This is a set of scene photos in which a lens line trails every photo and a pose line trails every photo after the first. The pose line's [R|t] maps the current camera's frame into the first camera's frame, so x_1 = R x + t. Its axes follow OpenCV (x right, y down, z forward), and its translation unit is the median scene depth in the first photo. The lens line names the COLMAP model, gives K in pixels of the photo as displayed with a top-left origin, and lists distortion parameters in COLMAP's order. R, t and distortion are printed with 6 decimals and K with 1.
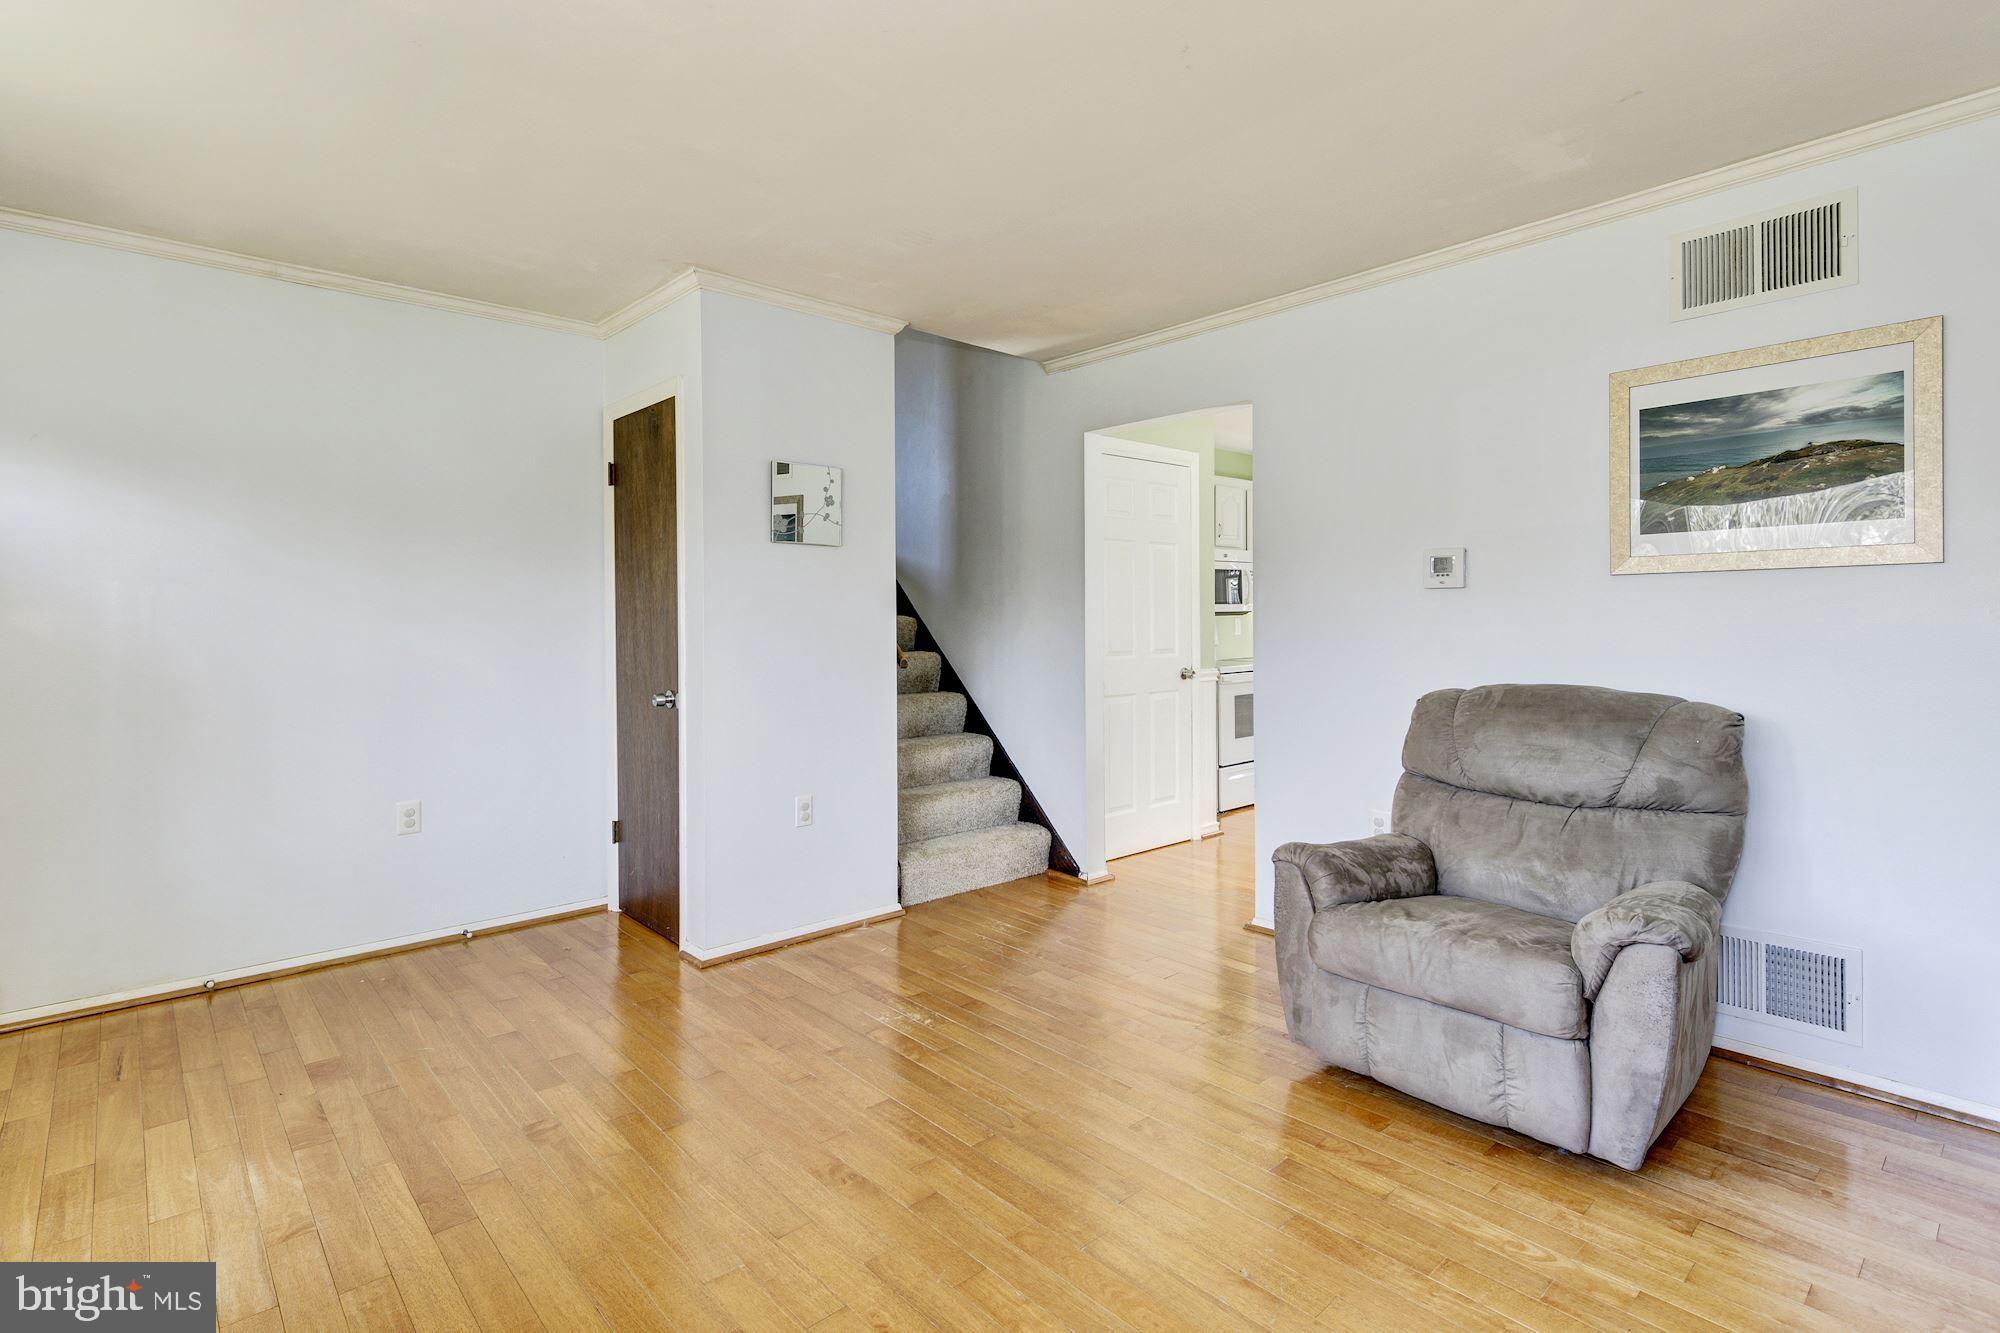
lens RADIAL K [[954.9, 0, 995.2], [0, 954.9, 616.8], [0, 0, 1]] dist [0.002204, 0.000229]
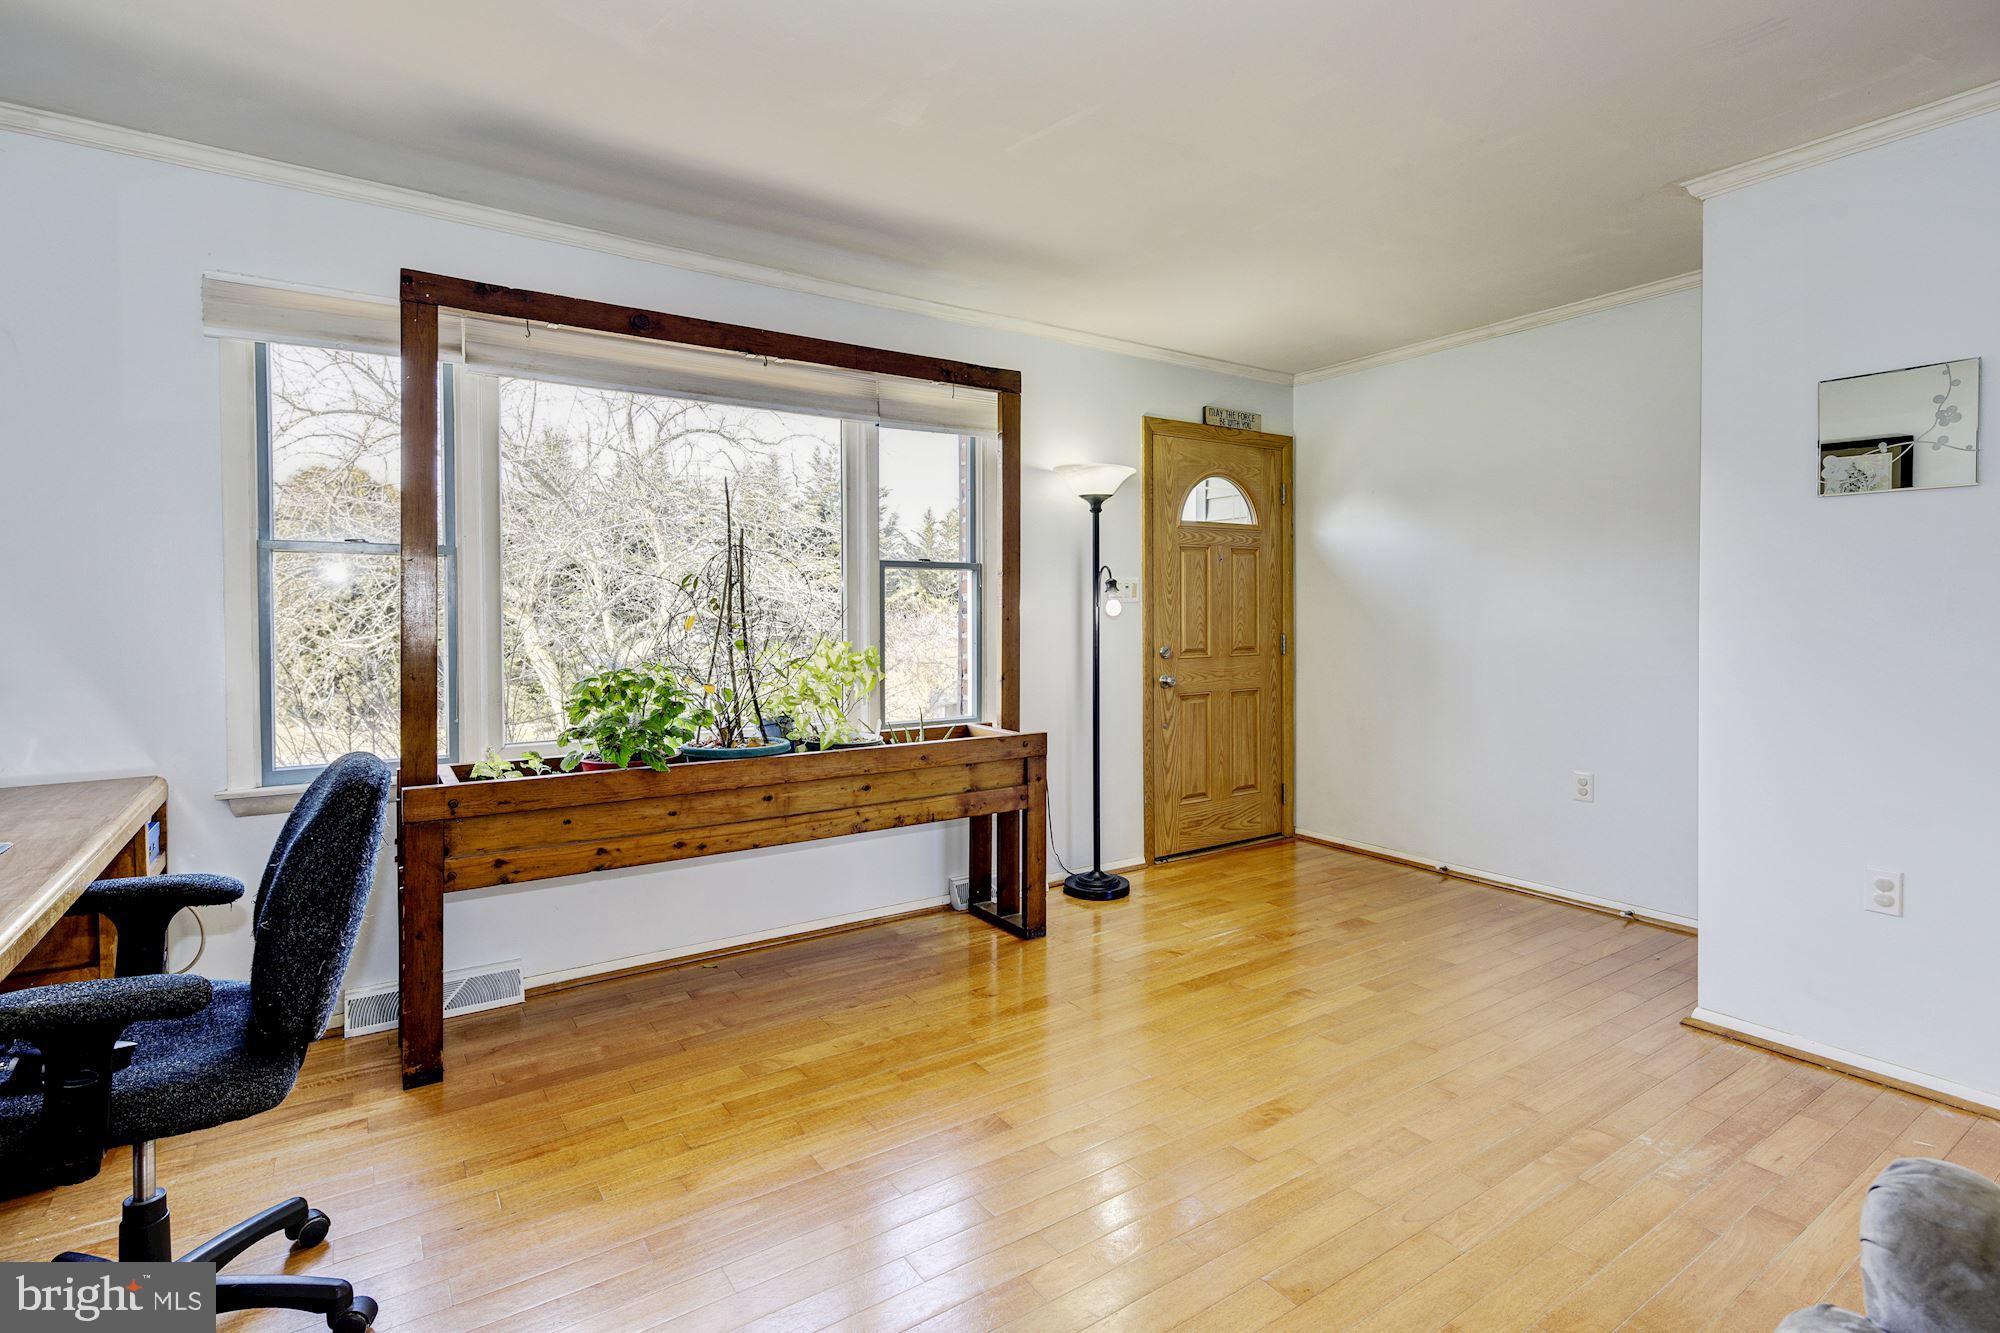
lens RADIAL K [[961.4, 0, 999.7], [0, 961.4, 603.3], [0, 0, 1]] dist [0.014962, -0.000428]
pose [[-0.138746, -0.002124, -0.990326, 0.670935], [0.007238, 0.999969, -0.003159, -0.000653], [0.990302, -0.007606, -0.138726, 0.576586]]
